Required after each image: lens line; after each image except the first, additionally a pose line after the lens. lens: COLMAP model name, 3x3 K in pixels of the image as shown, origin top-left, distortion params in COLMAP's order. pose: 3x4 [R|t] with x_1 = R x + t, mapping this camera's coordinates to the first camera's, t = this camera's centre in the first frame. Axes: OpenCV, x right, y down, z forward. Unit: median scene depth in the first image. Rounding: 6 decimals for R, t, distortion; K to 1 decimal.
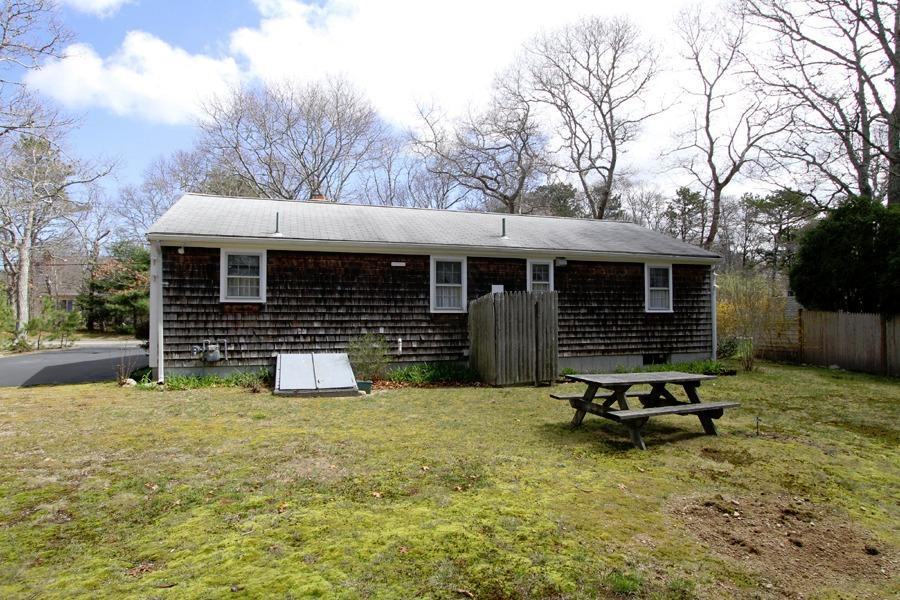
lens RADIAL K [[519.2, 0, 442.1], [0, 519.2, 304.5], [0, 0, 1]] dist [-0.006487, -0.002501]
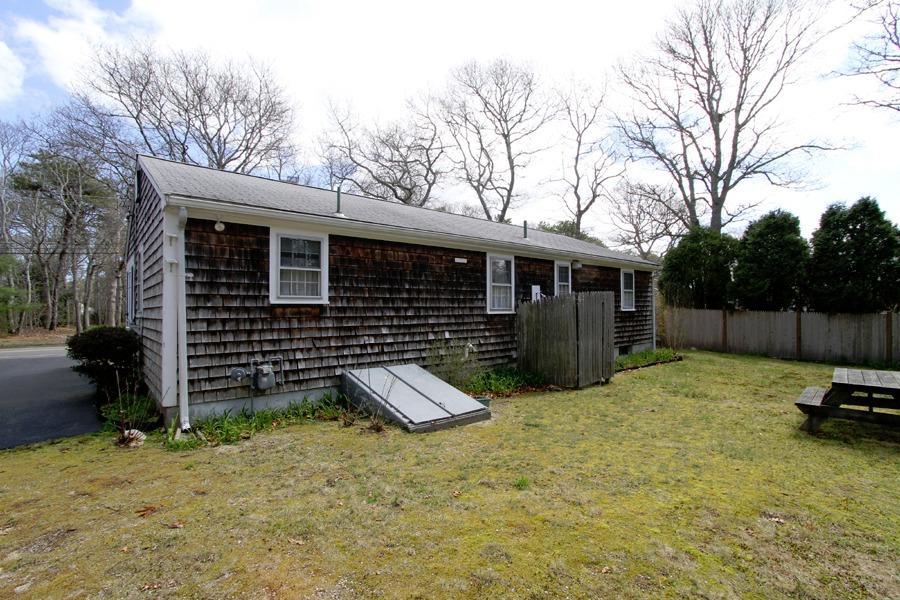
lens RADIAL K [[424.5, 0, 455.6], [0, 424.5, 297.8], [0, 0, 1]] dist [-0.018359, -0.001213]
pose [[0.907388, 0.002457, 0.420286, -0.421380], [0.002466, 0.999935, -0.011170, -0.004999], [-0.420286, 0.011172, 0.907323, 0.354077]]
